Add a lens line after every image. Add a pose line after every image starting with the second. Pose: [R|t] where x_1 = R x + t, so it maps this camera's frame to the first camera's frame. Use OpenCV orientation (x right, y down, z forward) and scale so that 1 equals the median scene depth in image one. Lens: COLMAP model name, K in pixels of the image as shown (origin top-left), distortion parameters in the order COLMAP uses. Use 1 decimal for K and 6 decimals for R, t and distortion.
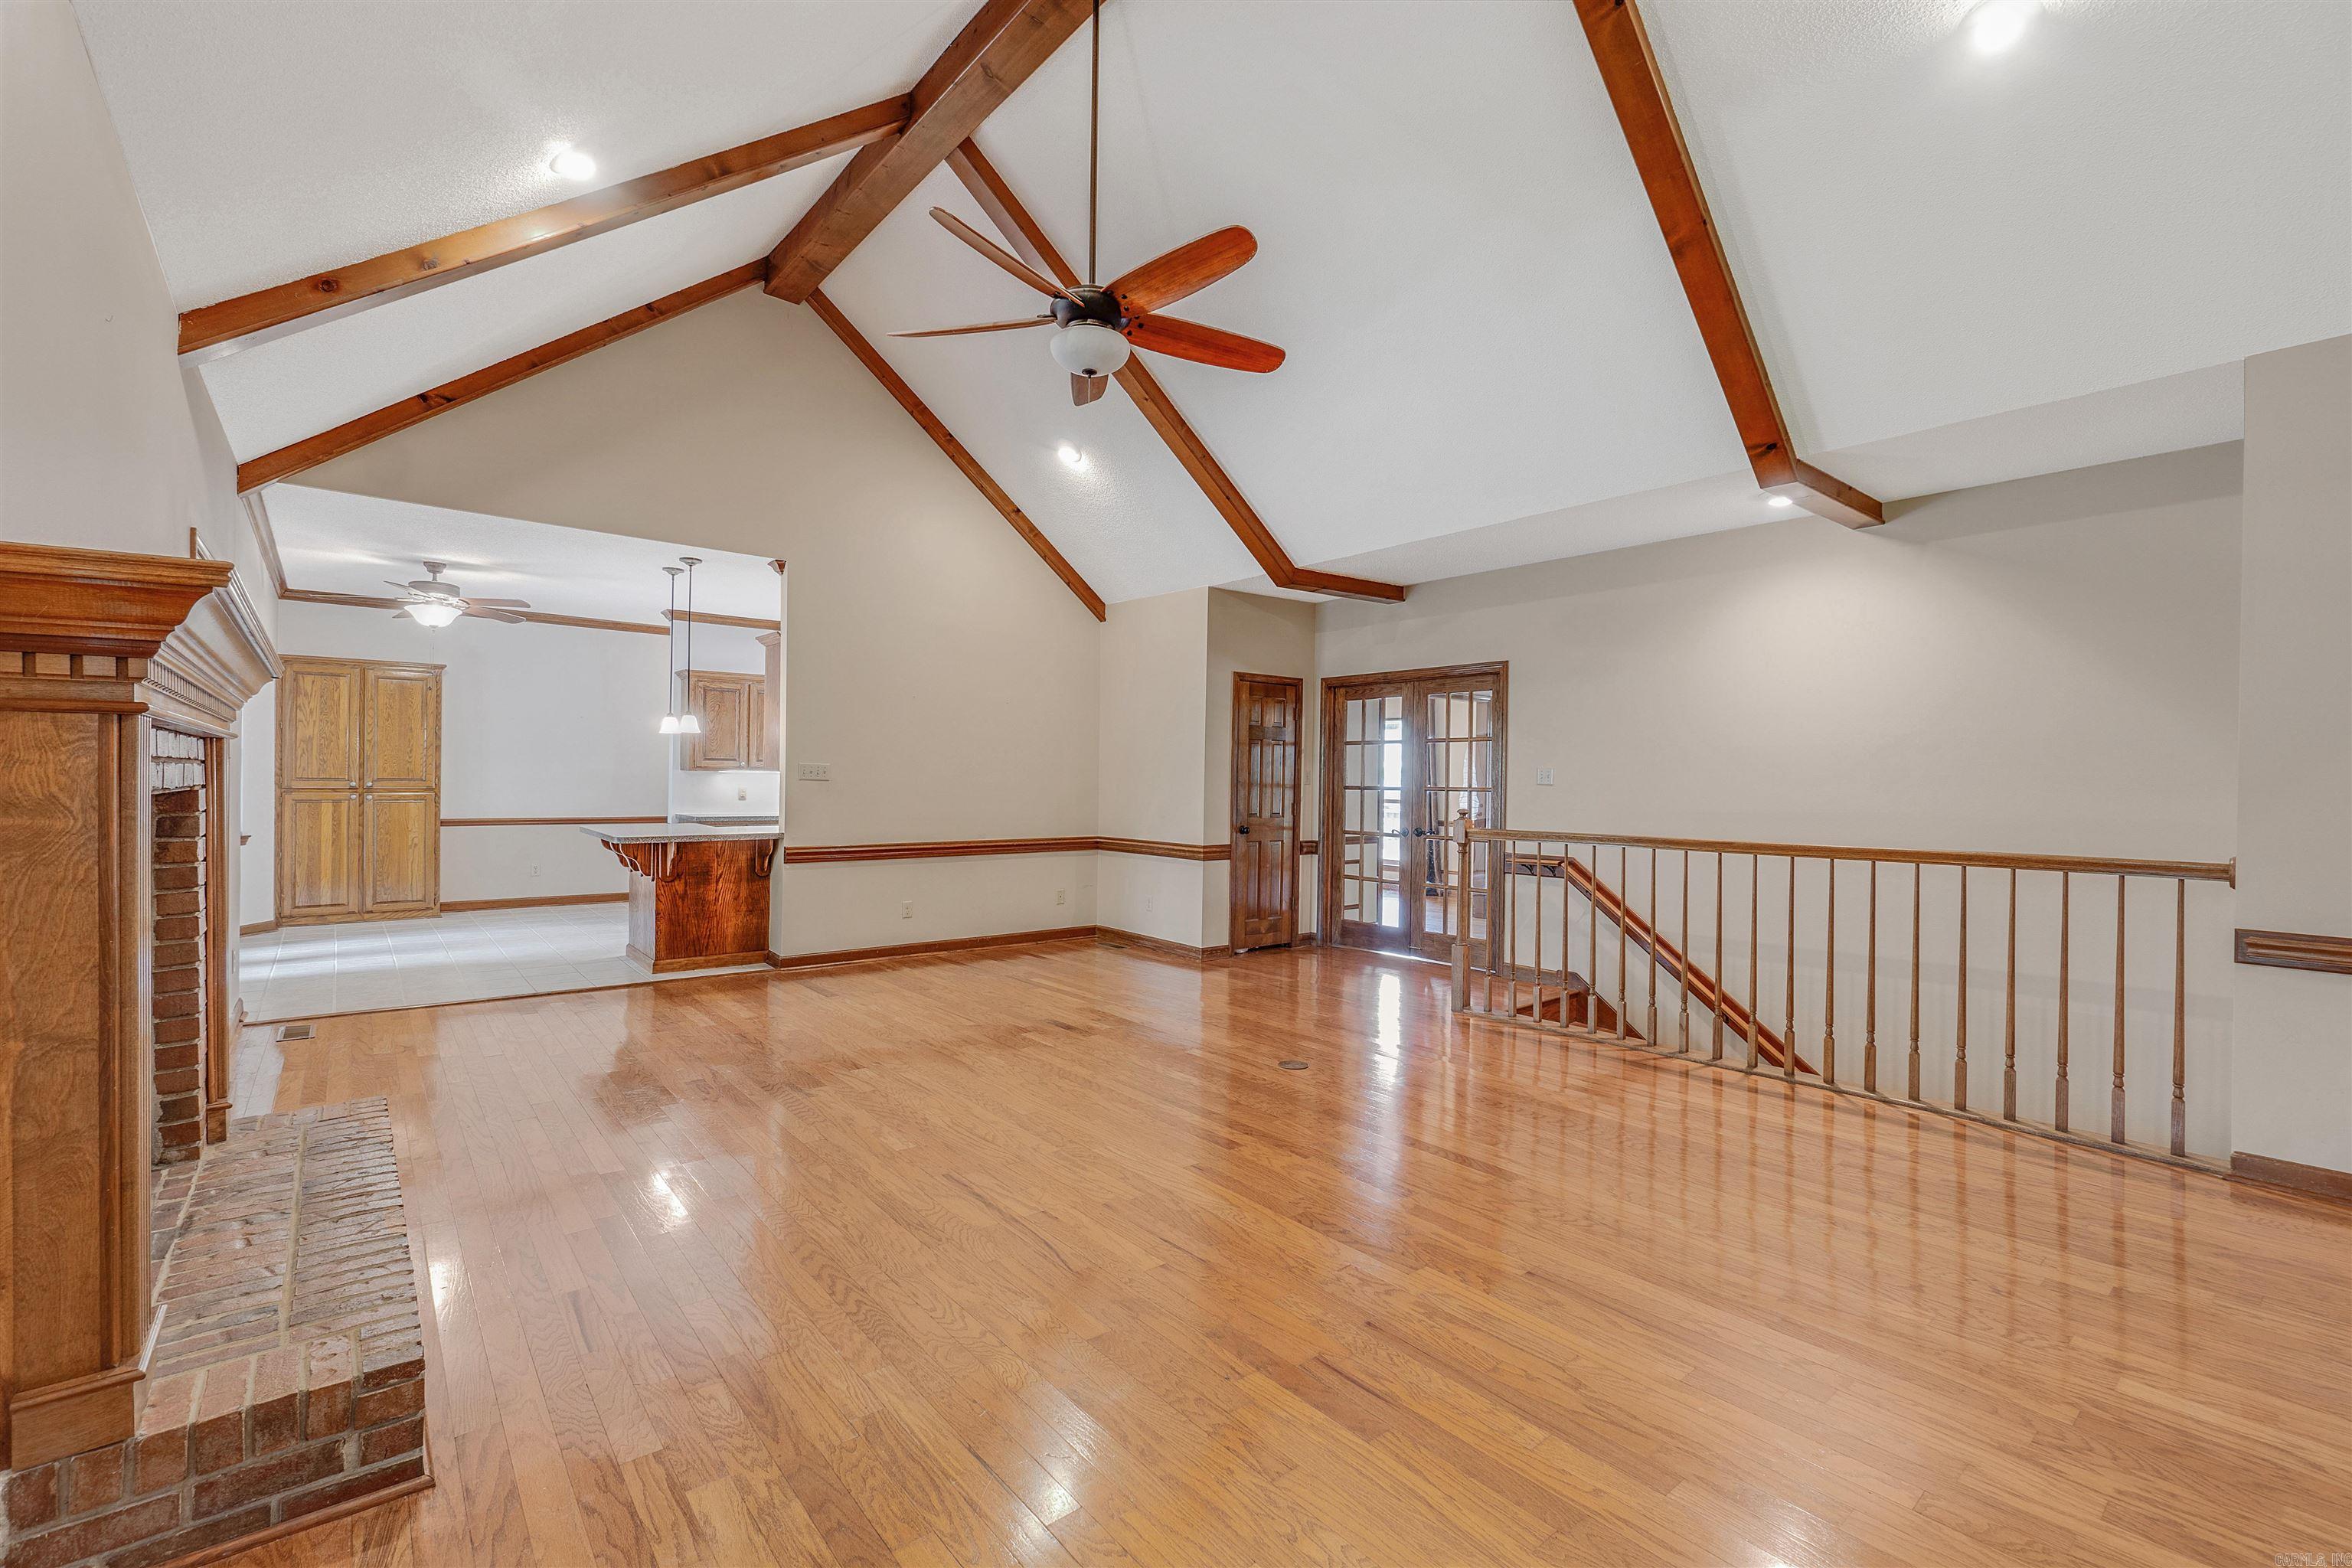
lens RADIAL K [[1019.5, 0, 1176.0], [0, 1019.5, 784.0], [0, 0, 1]] dist [-0.000547, 0.000150]
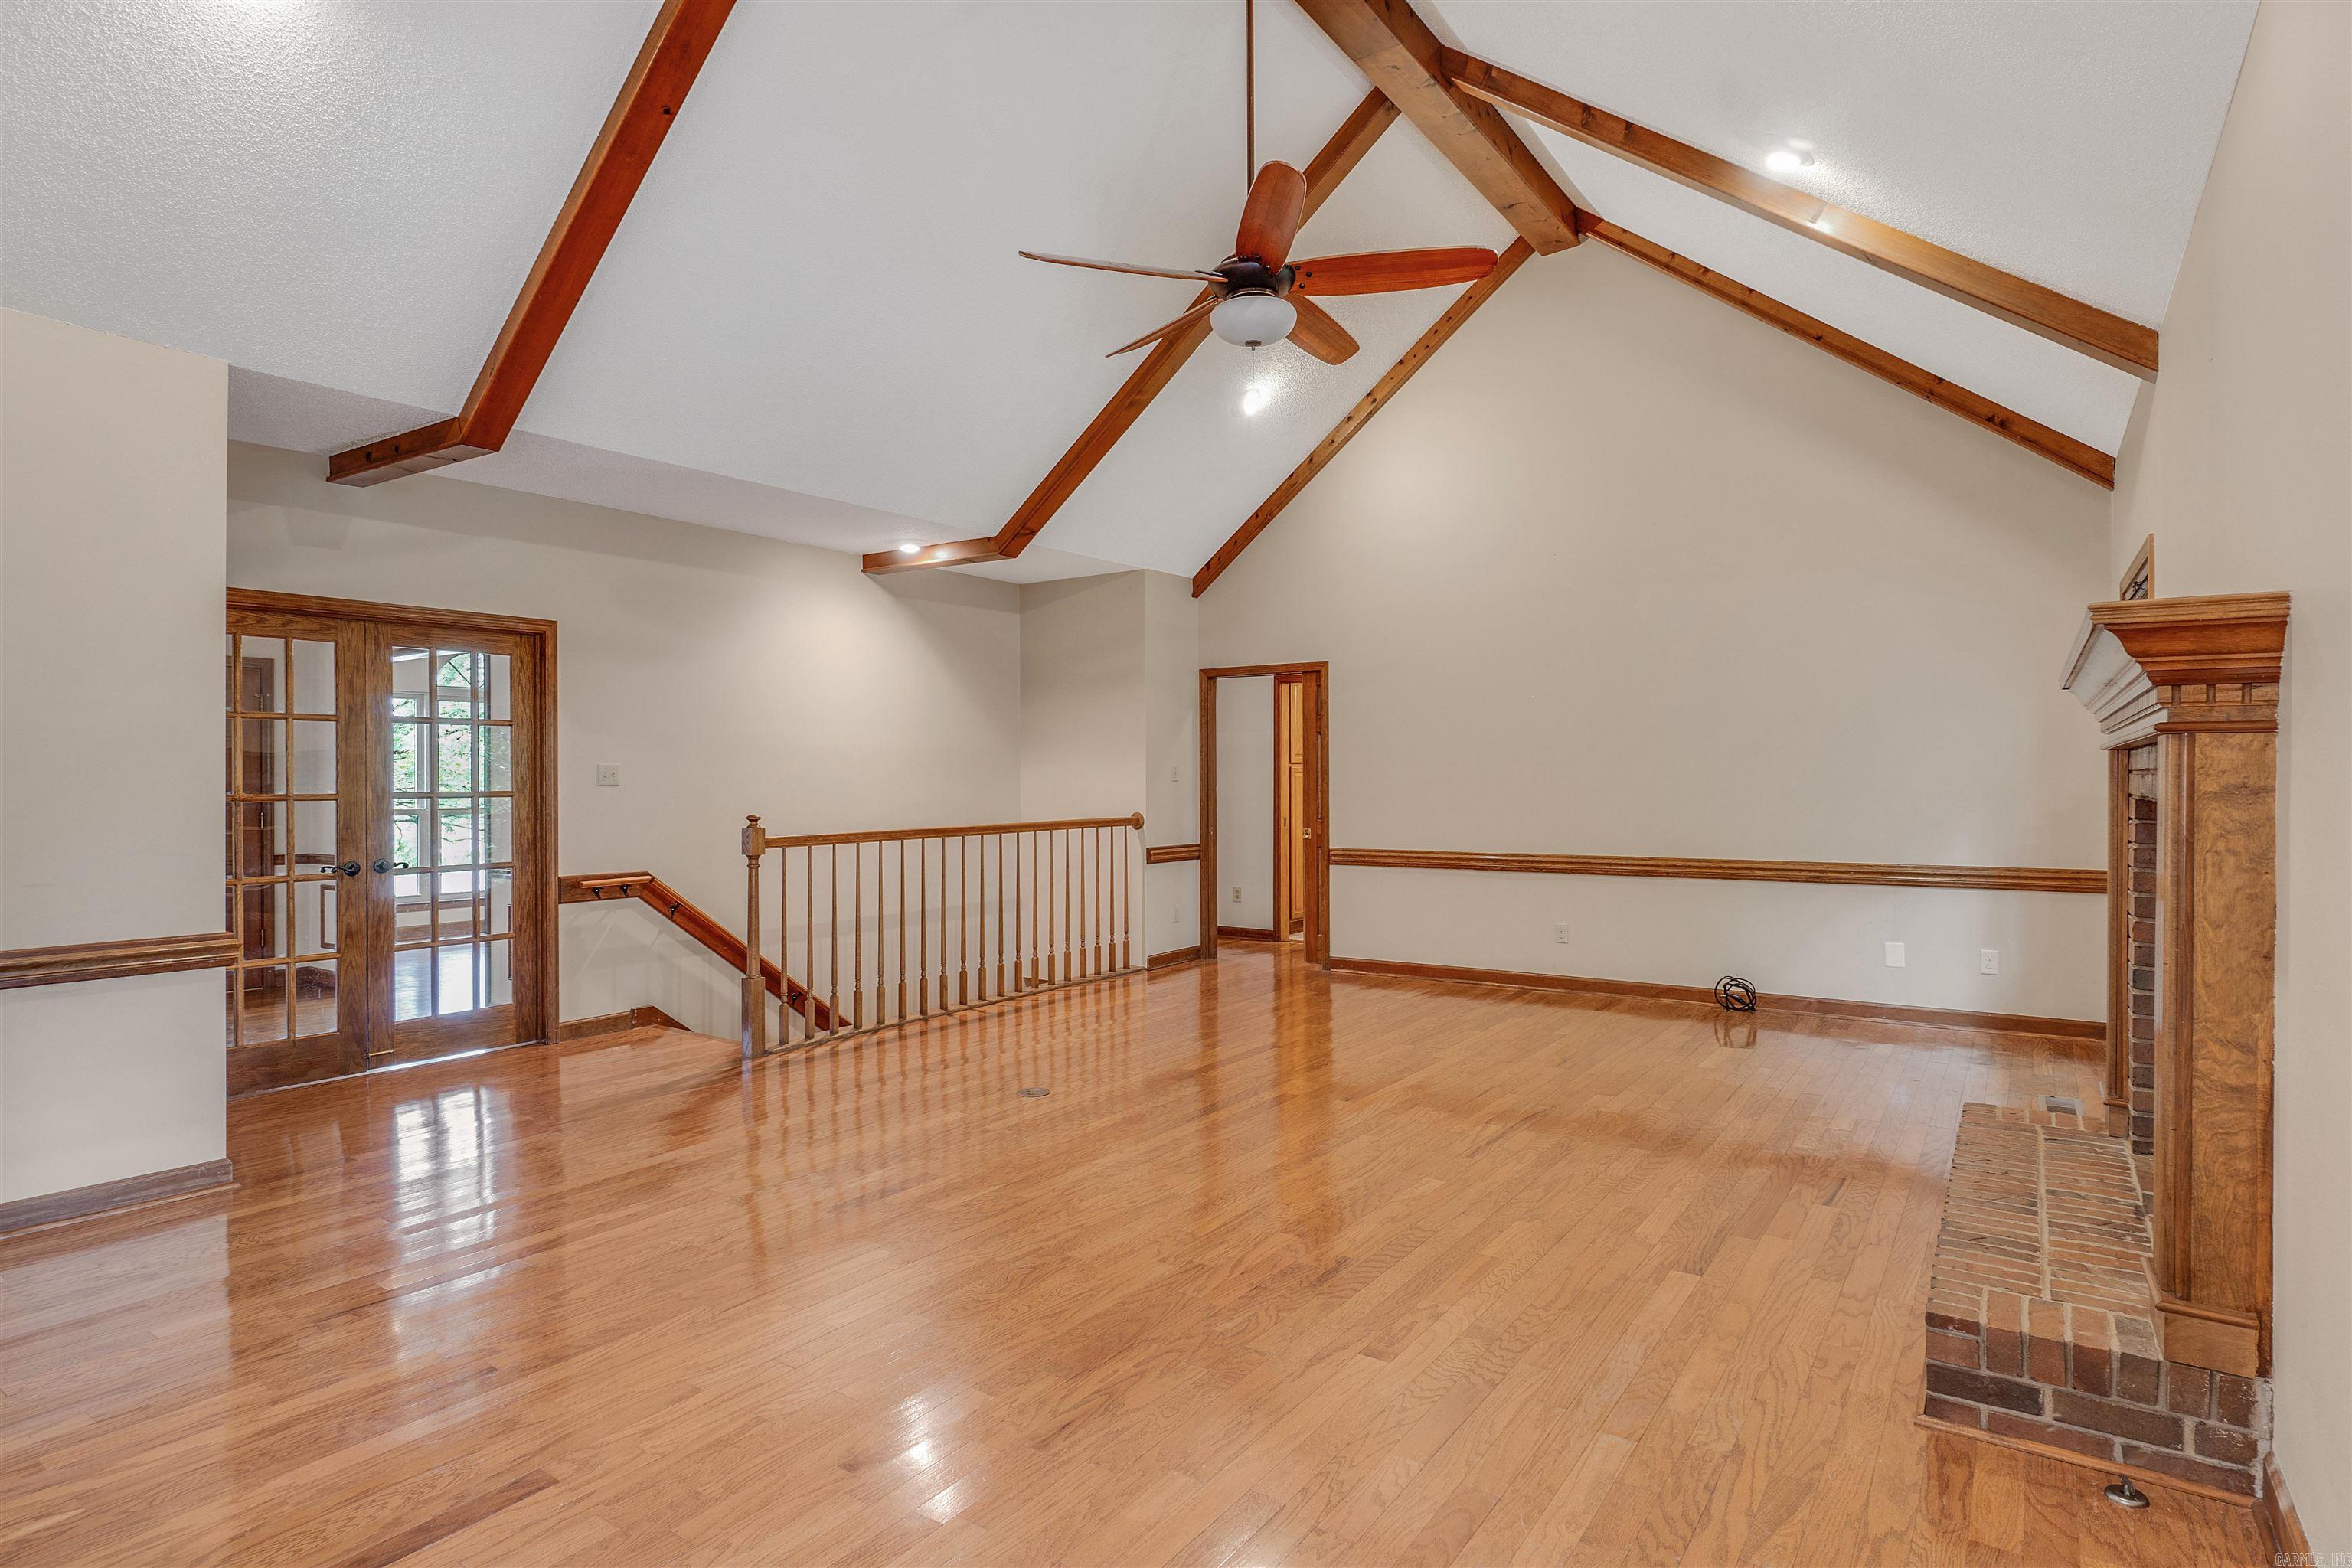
lens RADIAL K [[1245.4, 0, 1172.6], [0, 1245.4, 776.9], [0, 0, 1]] dist [0.000939, 0.001225]
pose [[-0.279272, -0.007636, 0.960182, -0.769199], [0.007882, 0.999916, 0.010245, -0.014193], [-0.960180, 0.010430, -0.279189, 0.923538]]
